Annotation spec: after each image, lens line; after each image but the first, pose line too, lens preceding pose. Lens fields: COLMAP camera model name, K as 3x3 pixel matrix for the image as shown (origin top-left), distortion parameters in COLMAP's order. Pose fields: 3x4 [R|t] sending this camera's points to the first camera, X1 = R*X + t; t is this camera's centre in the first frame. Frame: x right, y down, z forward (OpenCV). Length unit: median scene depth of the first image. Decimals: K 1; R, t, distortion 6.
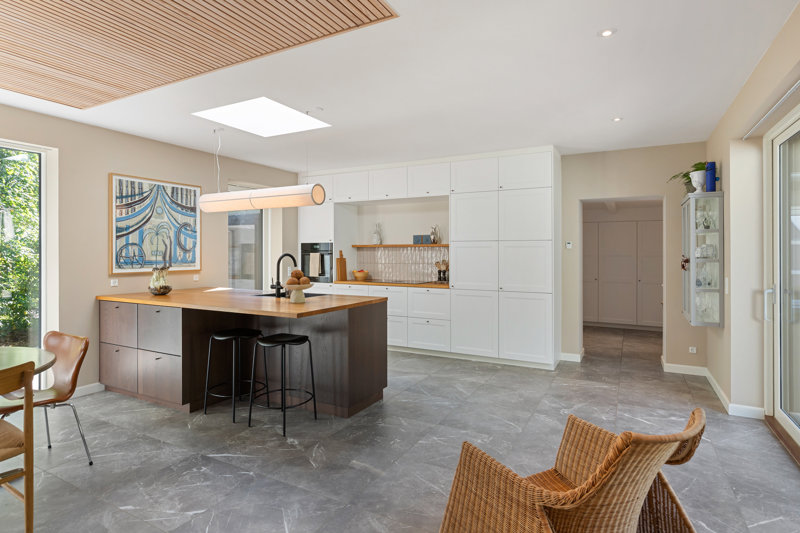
lens RADIAL K [[447.6, 0, 367.4], [0, 447.6, 243.2], [0, 0, 1]] dist [0.015040, 0.000104]
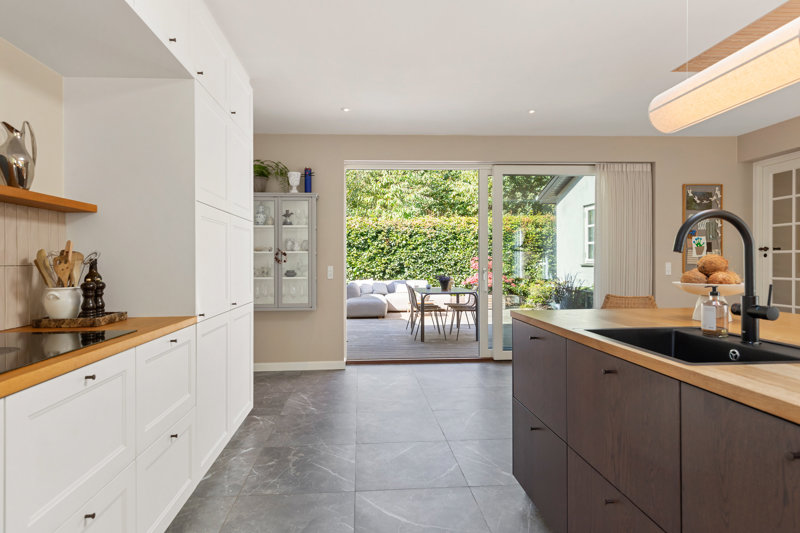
lens RADIAL K [[447.6, 0, 402.1], [0, 447.6, 265.0], [0, 0, 1]] dist [0.015040, 0.000104]
pose [[-0.615483, 0.000768, 0.788150, -0.259800], [-0.001777, 0.999996, -0.002363, 0.057736], [-0.788148, -0.002855, -0.615479, 1.242118]]
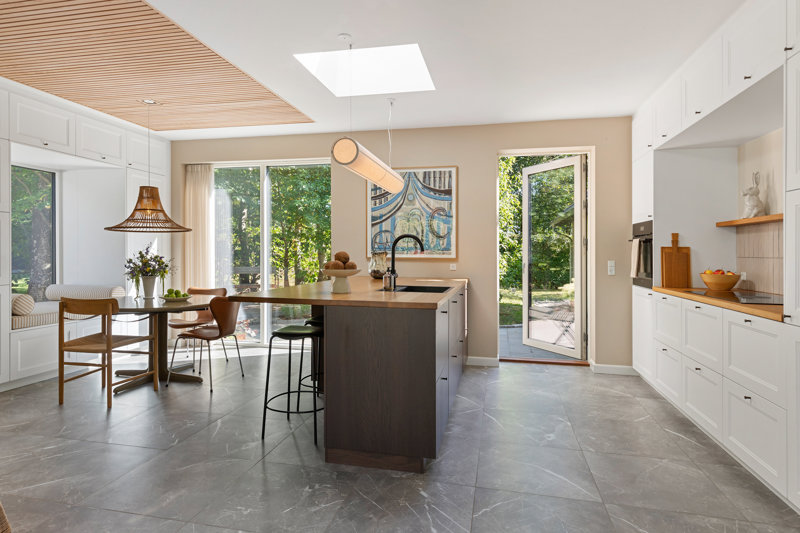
lens RADIAL K [[447.6, 0, 384.8], [0, 447.6, 249.9], [0, 0, 1]] dist [0.015040, 0.000104]
pose [[0.298823, -0.002265, -0.954306, 0.491750], [0.009320, 0.999956, 0.000545, 0.045170], [0.954263, -0.009057, 0.298831, 0.663209]]
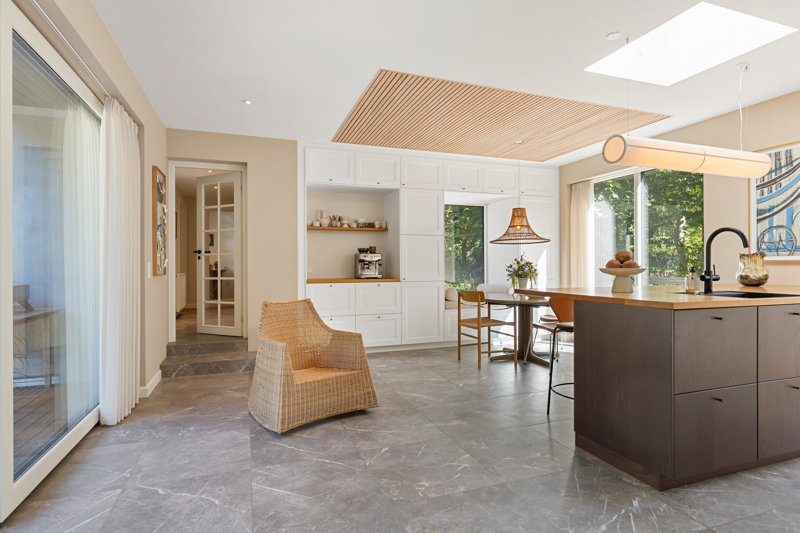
lens RADIAL K [[411.2, 0, 399.1], [0, 411.2, 263.4], [0, 0, 1]] dist [-0.002659, 0.002014]
pose [[-0.627148, -0.000098, -0.778900, 0.511503], [0.018089, 0.999728, -0.014691, 0.067637], [0.778690, -0.023303, -0.626976, 0.909037]]
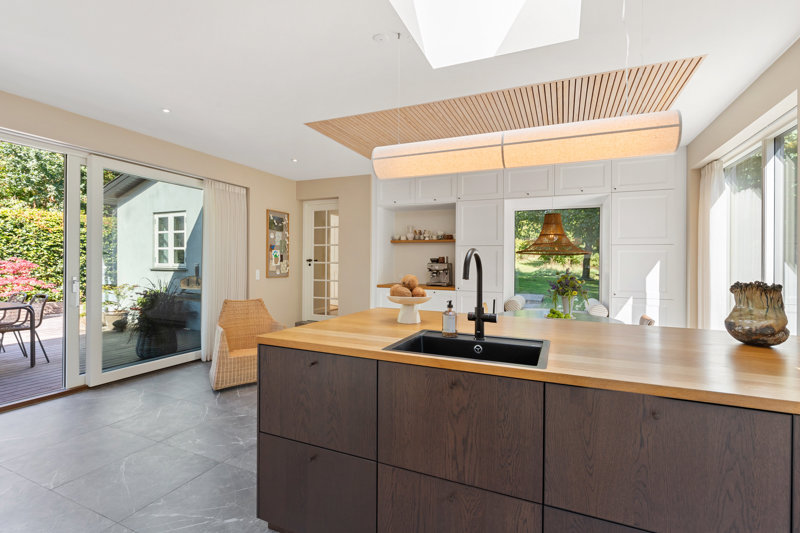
lens RADIAL K [[364.4, 0, 402.5], [0, 364.4, 264.5], [0, 0, 1]] dist [-0.007552, -0.000144]
pose [[-0.987926, -0.008339, -0.154705, -0.042470], [-0.006656, 0.999913, -0.011393, 0.039962], [0.154786, -0.010226, -0.987895, 1.221479]]
